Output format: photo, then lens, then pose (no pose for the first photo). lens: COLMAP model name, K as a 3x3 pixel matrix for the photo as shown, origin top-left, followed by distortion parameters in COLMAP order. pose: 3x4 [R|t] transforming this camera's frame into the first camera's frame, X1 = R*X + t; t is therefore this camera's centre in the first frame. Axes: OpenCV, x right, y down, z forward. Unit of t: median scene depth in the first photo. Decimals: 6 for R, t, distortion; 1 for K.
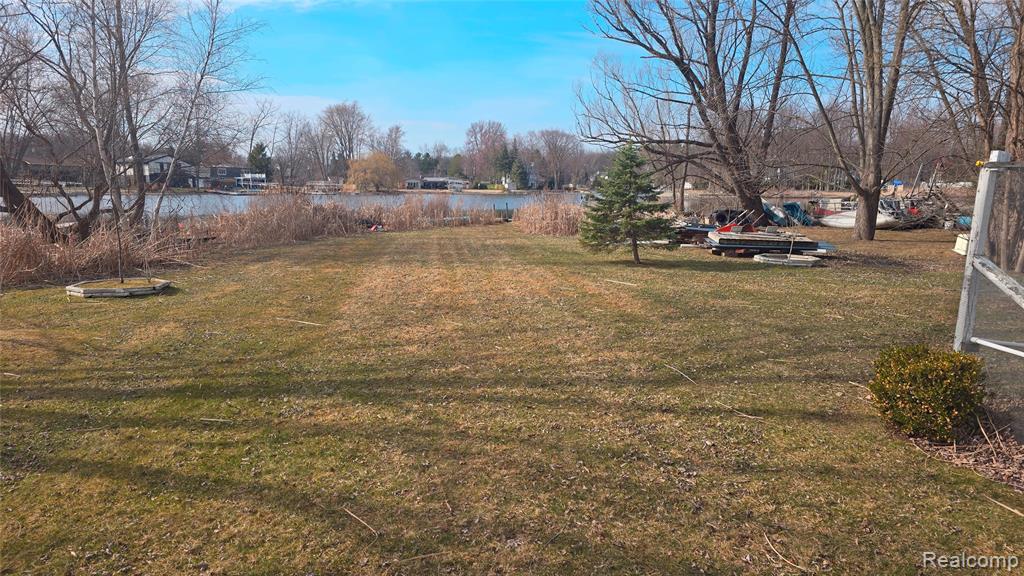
lens RADIAL K [[683.4, 0, 517.6], [0, 683.4, 293.4], [0, 0, 1]] dist [0.034280, -0.005240]
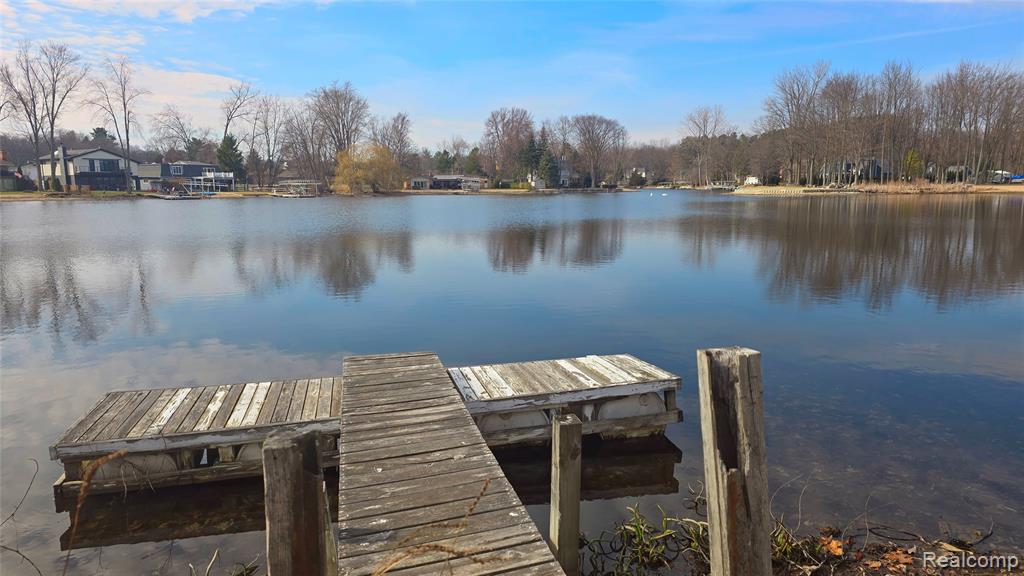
lens RADIAL K [[683.4, 0, 505.7], [0, 683.4, 285.4], [0, 0, 1]] dist [0.034280, -0.005240]
pose [[0.998454, -0.005502, -0.055316, -0.004568], [0.004788, 0.999904, -0.013027, -0.024502], [0.055382, 0.012742, 0.998384, 0.177314]]
